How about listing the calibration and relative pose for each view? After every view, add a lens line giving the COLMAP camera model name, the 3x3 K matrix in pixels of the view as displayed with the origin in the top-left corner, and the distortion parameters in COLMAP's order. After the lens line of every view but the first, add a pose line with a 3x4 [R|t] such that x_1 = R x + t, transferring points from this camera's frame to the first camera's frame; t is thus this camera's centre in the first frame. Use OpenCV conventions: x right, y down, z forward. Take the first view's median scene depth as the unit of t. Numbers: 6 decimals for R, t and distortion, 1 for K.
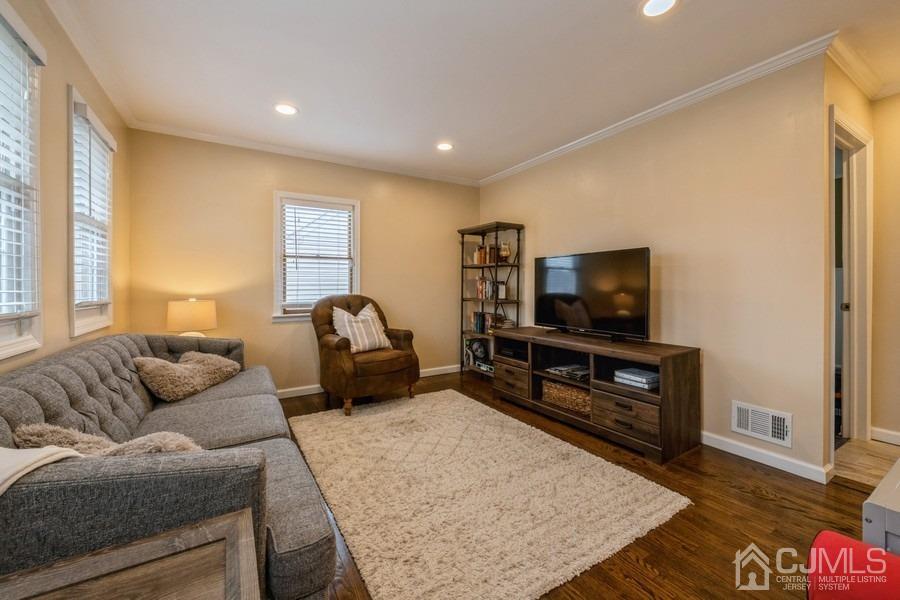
lens RADIAL K [[356.7, 0, 451.5], [0, 356.7, 290.5], [0, 0, 1]] dist [-0.000357, -0.000177]
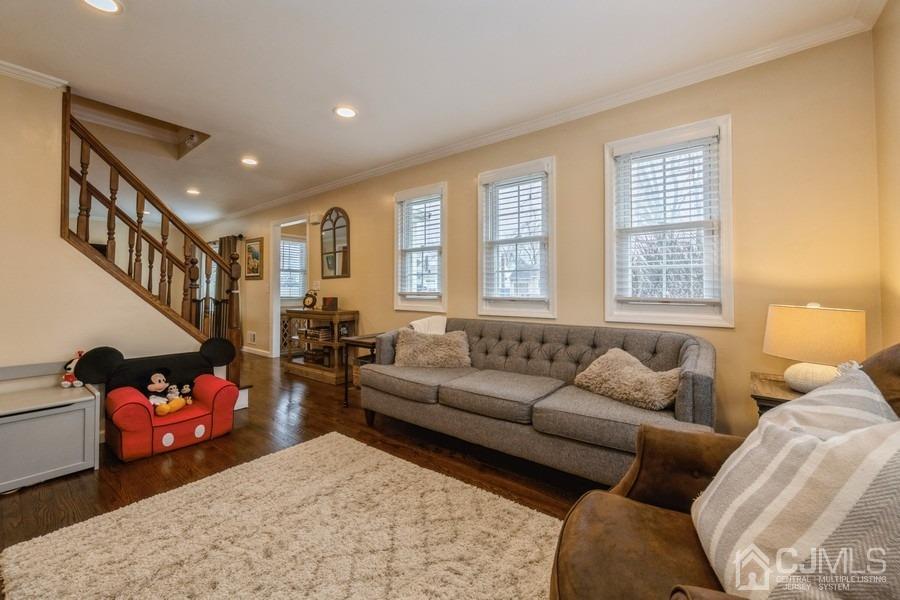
lens RADIAL K [[360.1, 0, 450.7], [0, 360.1, 288.2], [0, 0, 1]] dist [0.001554, 0.000098]
pose [[-0.938145, 0.005654, -0.346198, 0.001554], [0.002190, 0.999944, 0.010395, -0.008697], [0.346237, 0.008993, -0.938104, 1.232424]]
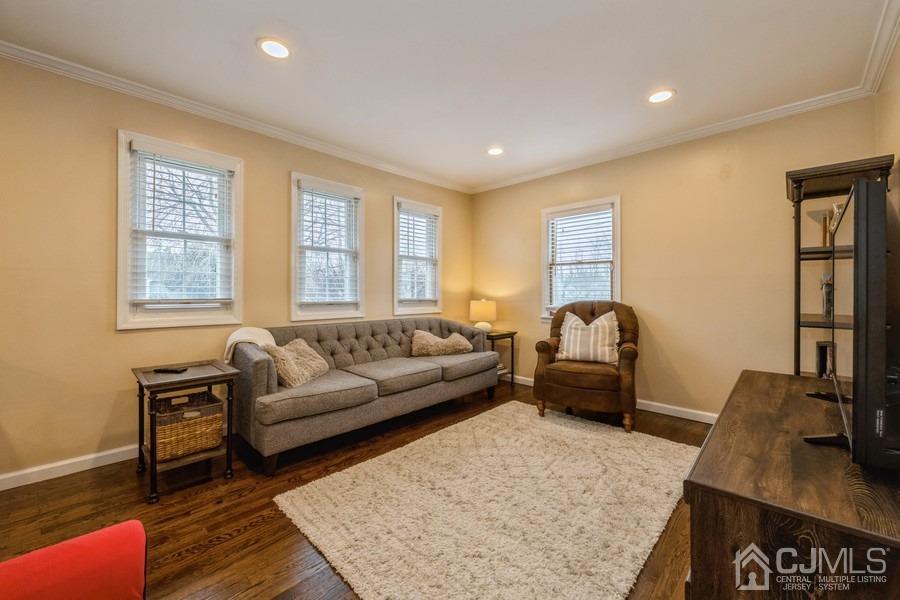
lens RADIAL K [[361.2, 0, 450.3], [0, 361.2, 293.0], [0, 0, 1]] dist [-0.000201, -0.000045]
pose [[0.249788, 0.008401, -0.968264, 0.631954], [-0.013772, 0.999892, 0.005123, -0.009030], [0.968203, 0.012055, 0.249877, 0.456998]]
